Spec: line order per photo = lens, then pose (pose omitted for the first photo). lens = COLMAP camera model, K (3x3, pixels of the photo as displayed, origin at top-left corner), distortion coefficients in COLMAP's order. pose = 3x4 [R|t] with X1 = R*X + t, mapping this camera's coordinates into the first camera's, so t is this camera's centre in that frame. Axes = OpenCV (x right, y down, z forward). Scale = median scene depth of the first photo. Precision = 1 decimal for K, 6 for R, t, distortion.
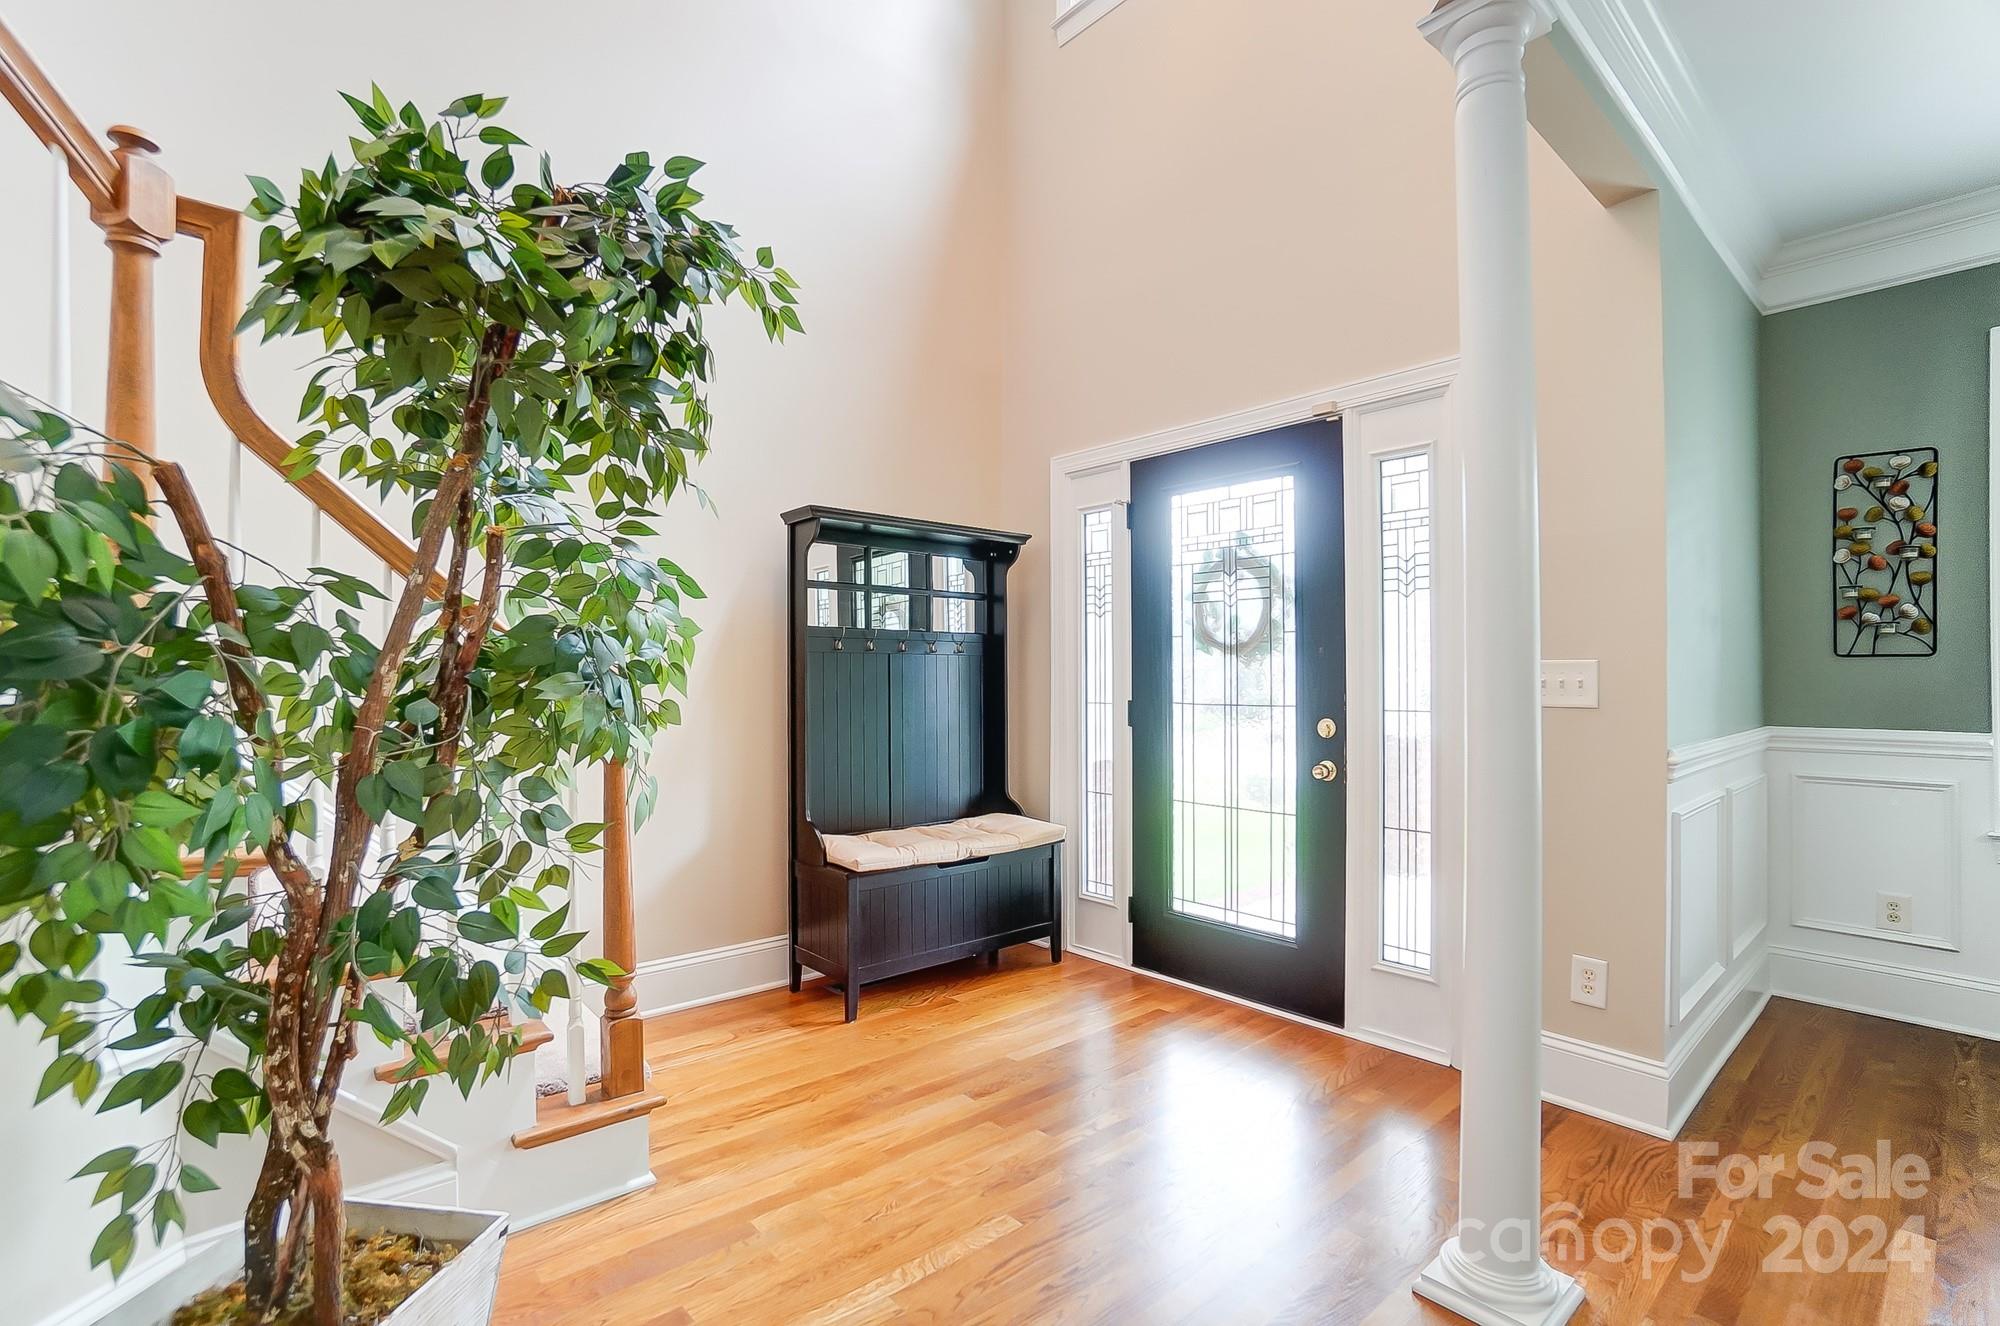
lens RADIAL K [[906.2, 0, 992.8], [0, 906.2, 670.5], [0, 0, 1]] dist [-0.072862, 0.027822]
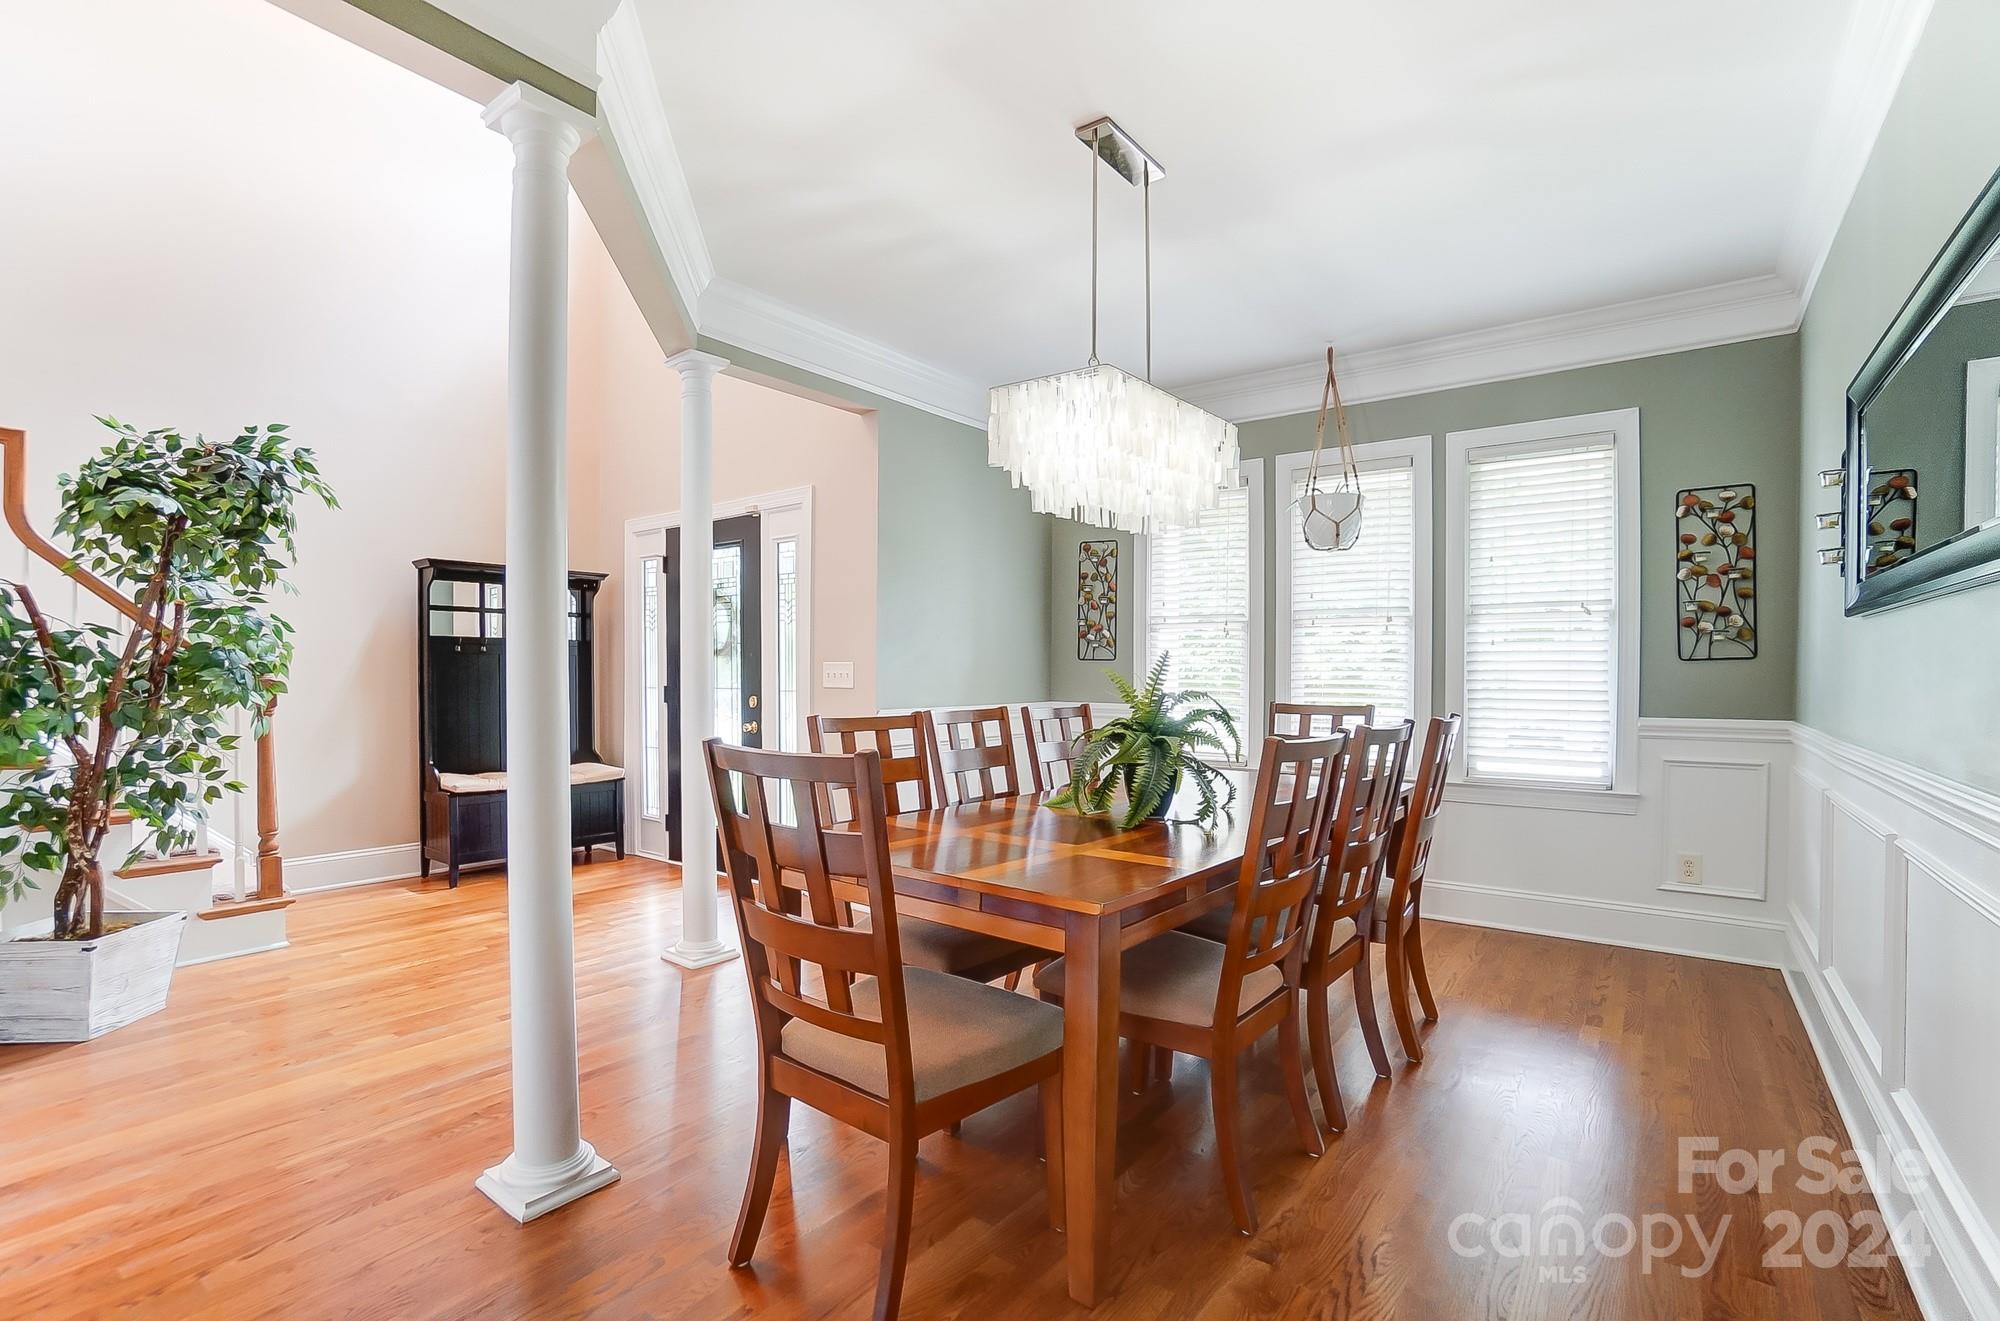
lens RADIAL K [[898.1, 0, 996.5], [0, 898.1, 683.1], [0, 0, 1]] dist [-0.076594, 0.024967]
pose [[0.976402, -0.000531, 0.215959, 0.921420], [-0.003992, 0.999782, 0.020509, -0.010760], [-0.215923, -0.020887, 0.976187, -1.445662]]
